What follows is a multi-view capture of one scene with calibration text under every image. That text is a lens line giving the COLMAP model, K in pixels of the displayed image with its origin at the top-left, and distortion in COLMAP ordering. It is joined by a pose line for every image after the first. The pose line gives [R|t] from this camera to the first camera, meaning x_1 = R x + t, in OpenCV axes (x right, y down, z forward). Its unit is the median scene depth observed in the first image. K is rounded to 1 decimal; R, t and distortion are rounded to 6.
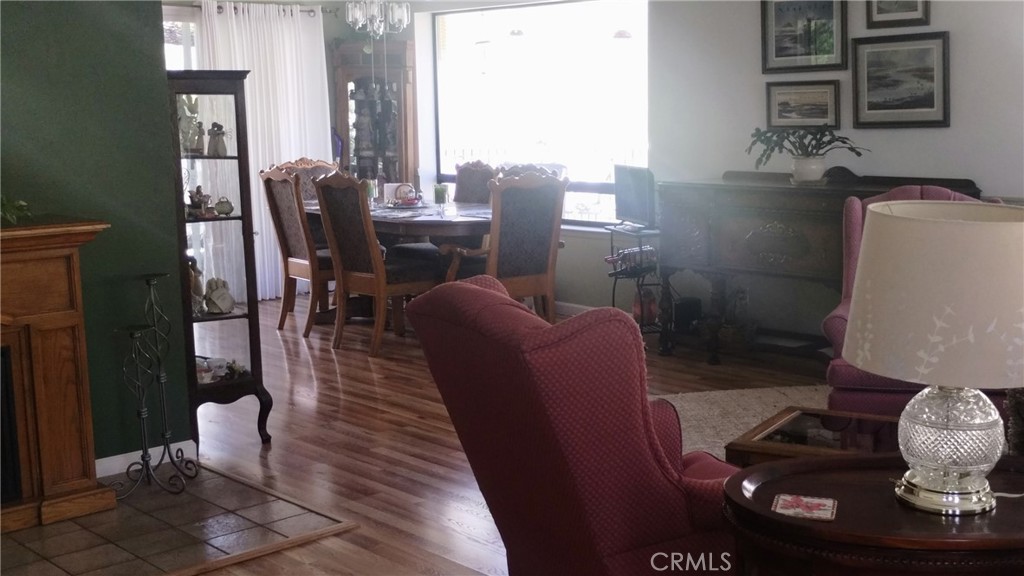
lens RADIAL K [[1274.7, 0, 516.3], [0, 1274.7, 286.6], [0, 0, 1]] dist [0.035632, 0.000000]
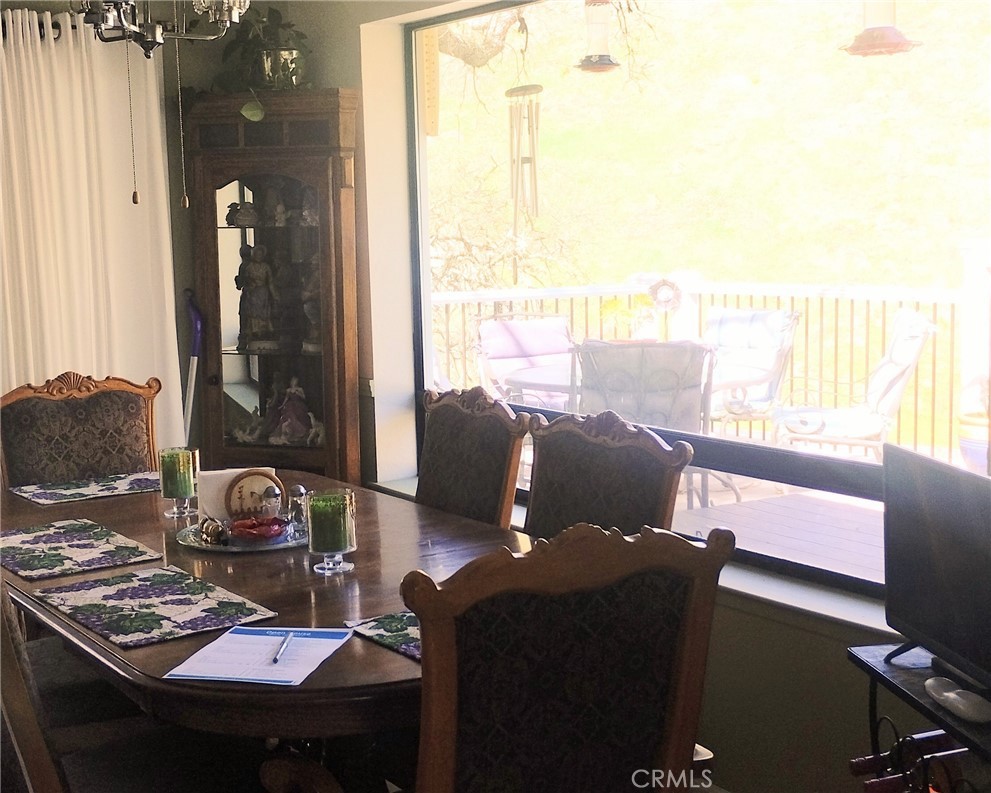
lens RADIAL K [[1385.7, 0, 493.9], [0, 1385.7, 400.6], [0, 0, 1]] dist [-0.014036, 0.000000]
pose [[0.993729, 0.001024, -0.111811, 0.018125], [-0.001695, 0.999981, -0.005910, -0.084357], [0.111803, 0.006062, 0.993712, 0.539709]]
